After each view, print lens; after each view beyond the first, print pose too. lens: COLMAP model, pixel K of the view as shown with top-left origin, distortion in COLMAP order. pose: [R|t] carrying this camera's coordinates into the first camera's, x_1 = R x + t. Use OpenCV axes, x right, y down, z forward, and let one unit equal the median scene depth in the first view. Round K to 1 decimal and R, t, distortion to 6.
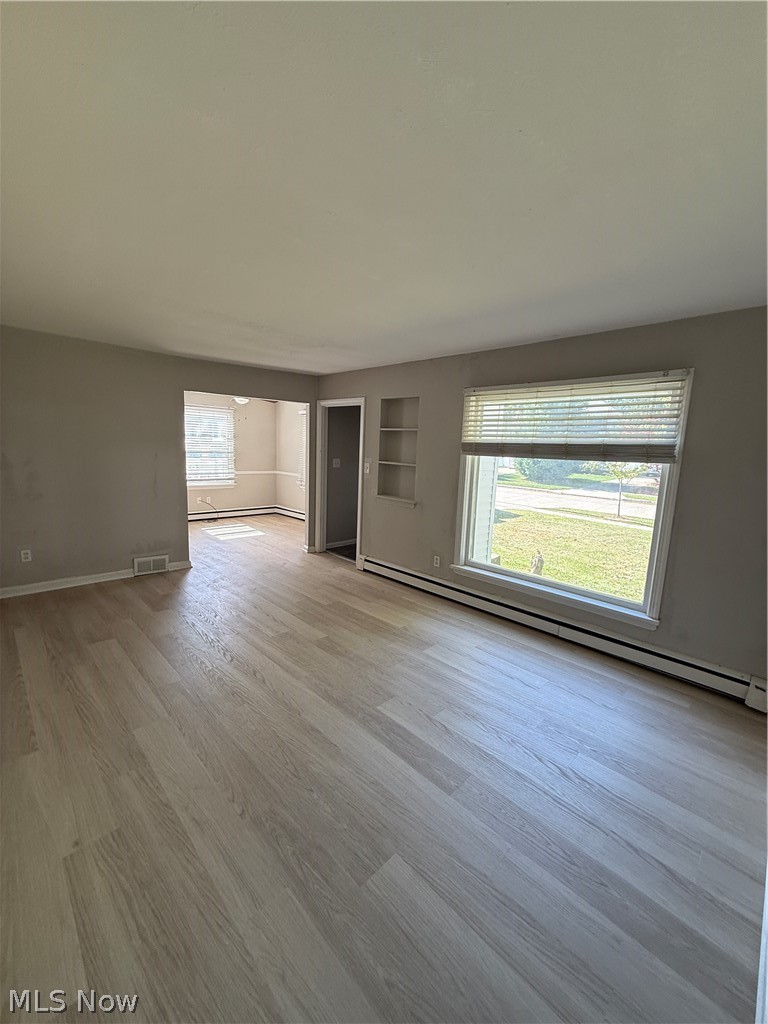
lens RADIAL K [[407.7, 0, 386.3], [0, 407.7, 508.9], [0, 0, 1]] dist [0.001774, 0.000325]
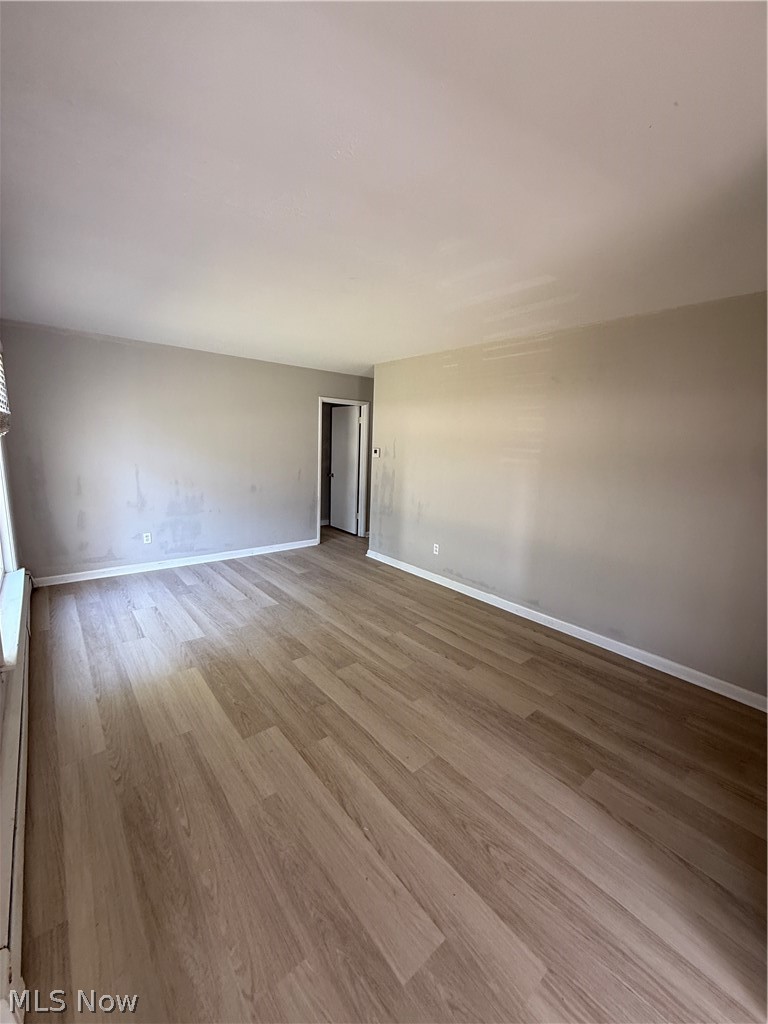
lens RADIAL K [[407.7, 0, 386.9], [0, 407.7, 509.4], [0, 0, 1]] dist [0.001774, 0.000325]
pose [[-0.993123, -0.090465, 0.074319, -0.389428], [-0.062627, 0.946814, 0.315629, -0.282593], [-0.098919, 0.308804, -0.945968, 1.748657]]
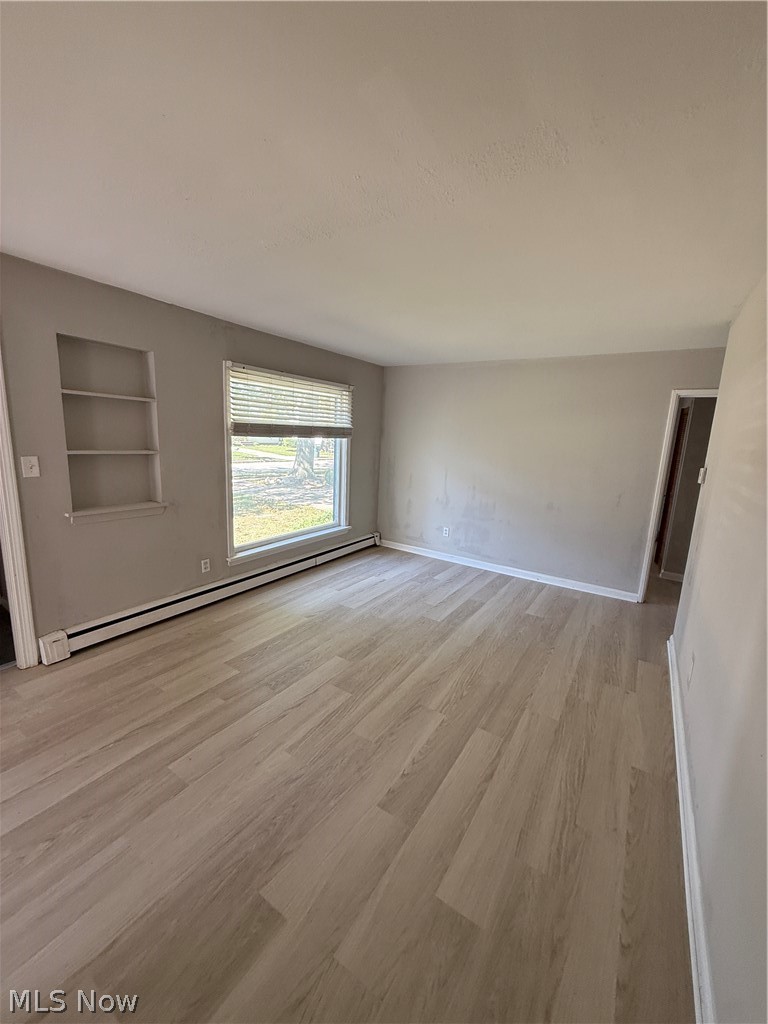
lens RADIAL K [[407.7, 0, 382.9], [0, 407.7, 509.1], [0, 0, 1]] dist [0.001774, 0.000325]
pose [[-0.200733, -0.223945, 0.953706, -0.960276], [0.093216, 0.964737, 0.246155, -0.206155], [-0.975201, 0.138312, -0.172779, 1.044887]]
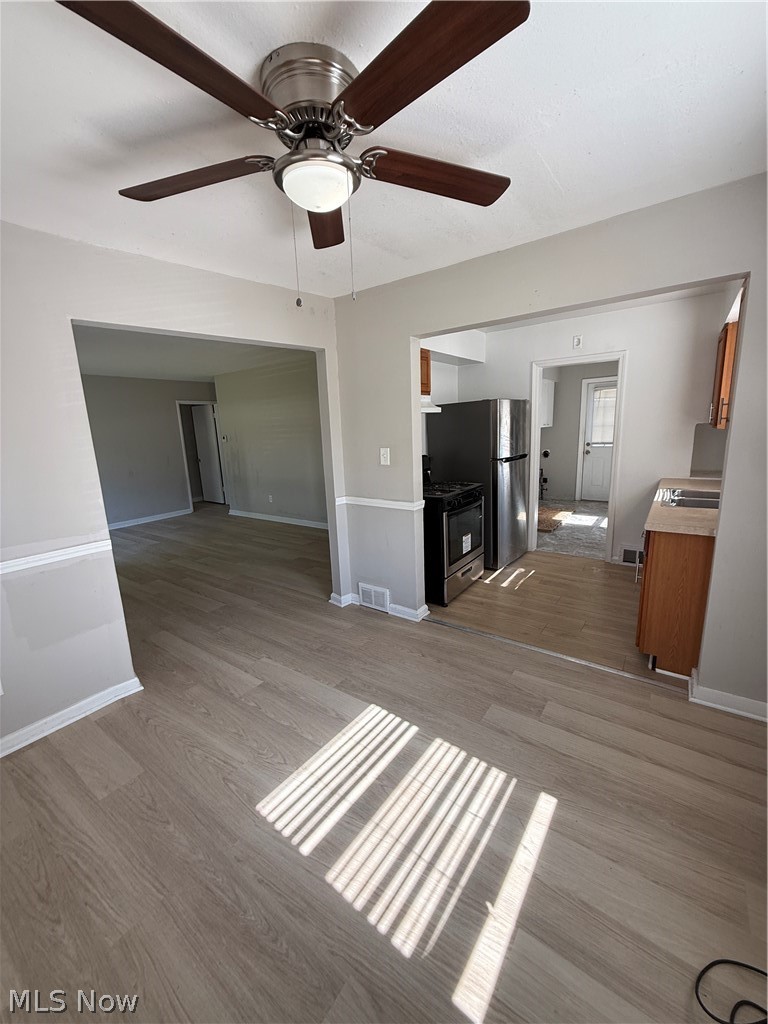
lens RADIAL K [[407.7, 0, 385.0], [0, 407.7, 511.6], [0, 0, 1]] dist [0.001774, 0.000325]
pose [[-0.987776, 0.034439, -0.152028, -0.725498], [-0.020304, 0.938554, 0.344535, -0.398457], [0.154552, 0.343410, -0.926382, 2.517075]]
